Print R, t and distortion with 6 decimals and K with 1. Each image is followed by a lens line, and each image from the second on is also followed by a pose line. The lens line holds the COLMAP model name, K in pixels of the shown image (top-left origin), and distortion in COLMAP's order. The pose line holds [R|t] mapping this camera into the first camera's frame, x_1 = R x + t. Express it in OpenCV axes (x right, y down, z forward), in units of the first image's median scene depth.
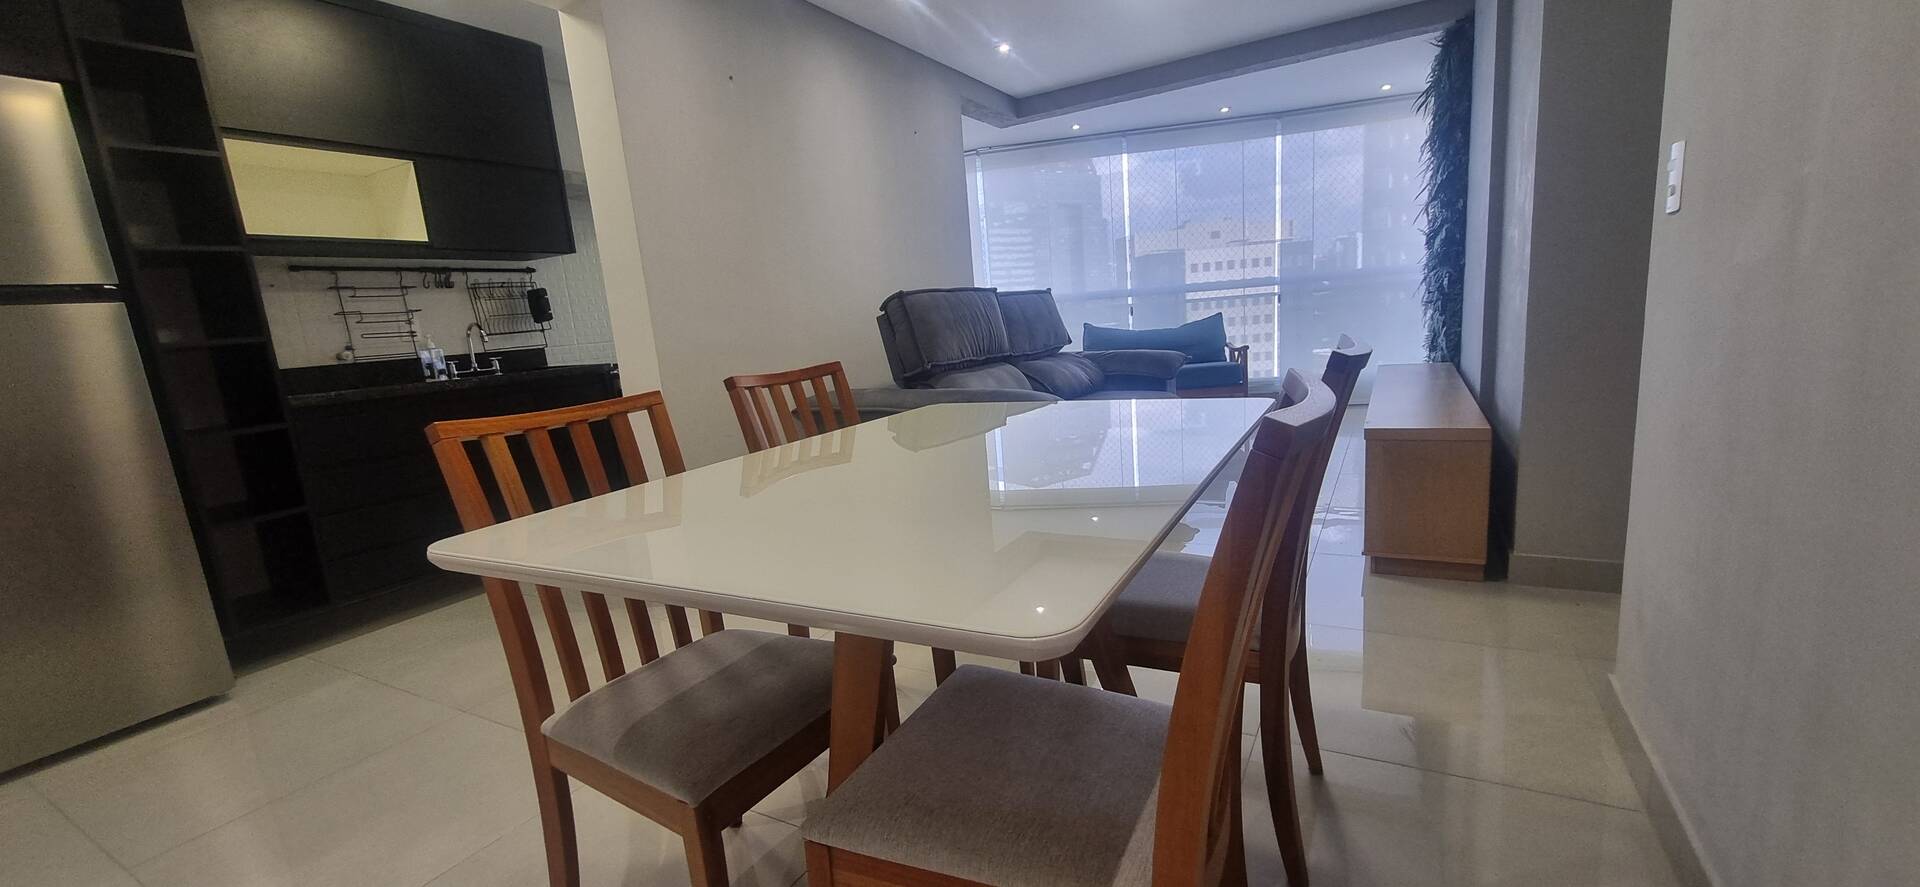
lens RADIAL K [[758.9, 0, 960.4], [0, 758.9, 455.8], [0, 0, 1]] dist [0.007295, -0.002528]
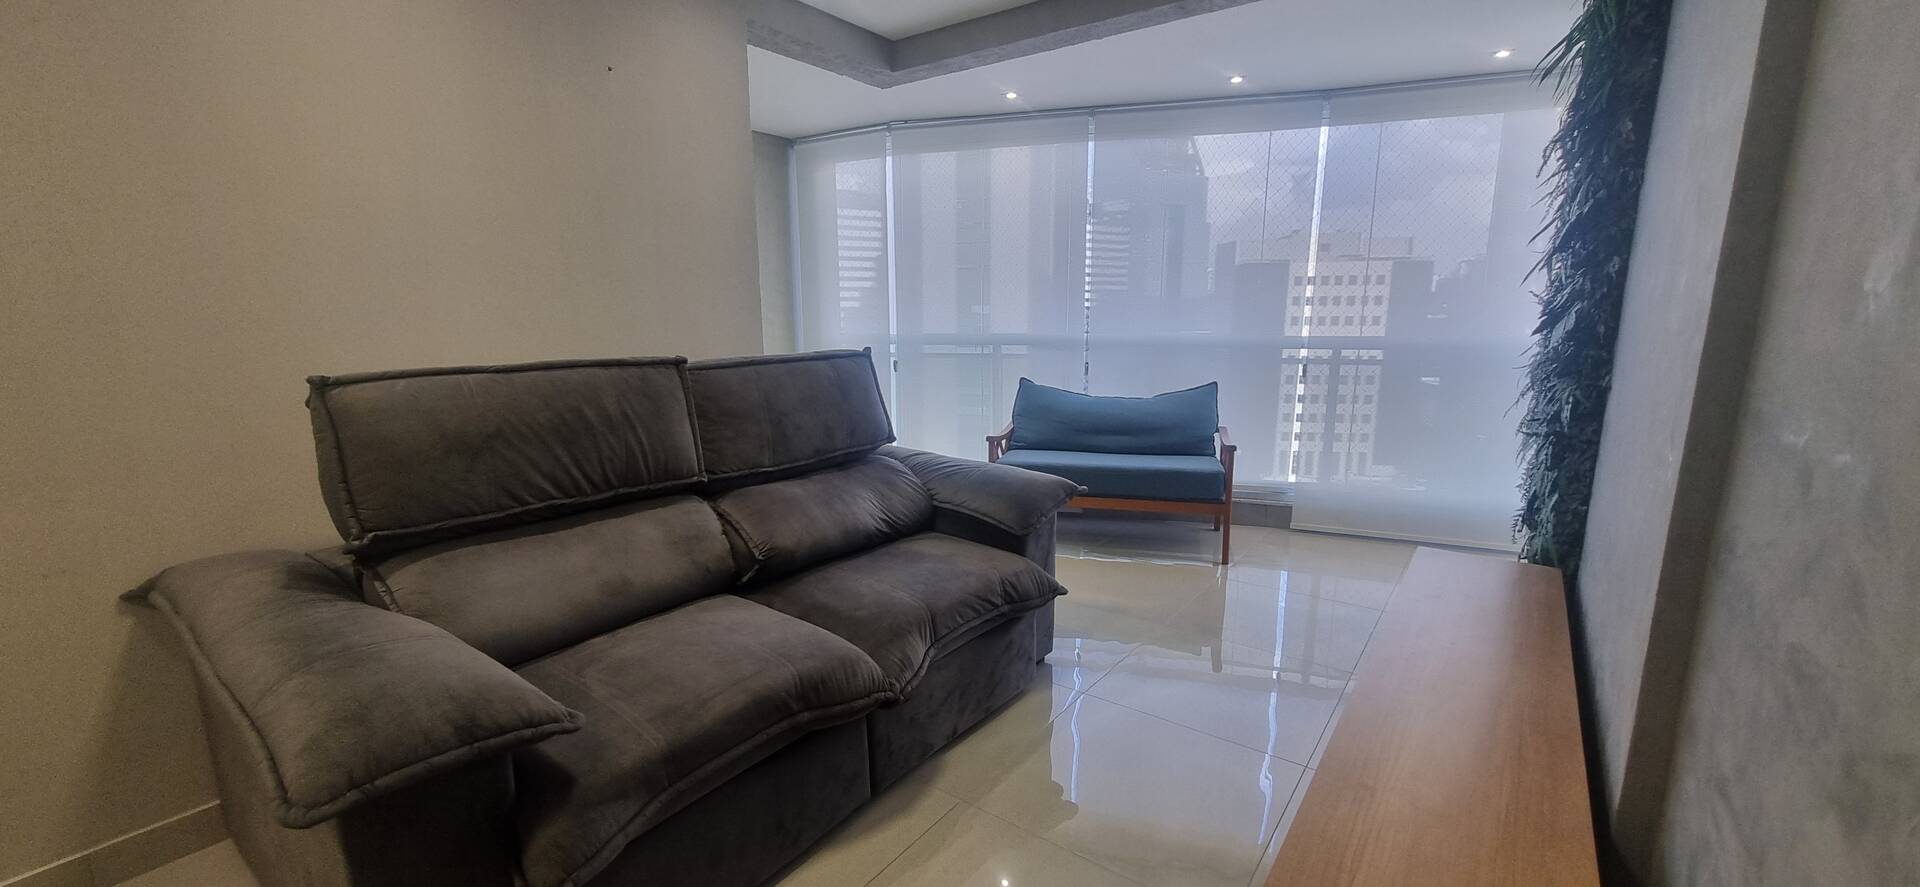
lens RADIAL K [[757.5, 0, 957.9], [0, 757.5, 456.2], [0, 0, 1]] dist [0.014642, -0.007746]
pose [[0.989664, 0.100458, -0.102338, 0.332325], [-0.099164, 0.994914, 0.017669, -0.194843], [0.103592, -0.007338, 0.994593, 0.515698]]
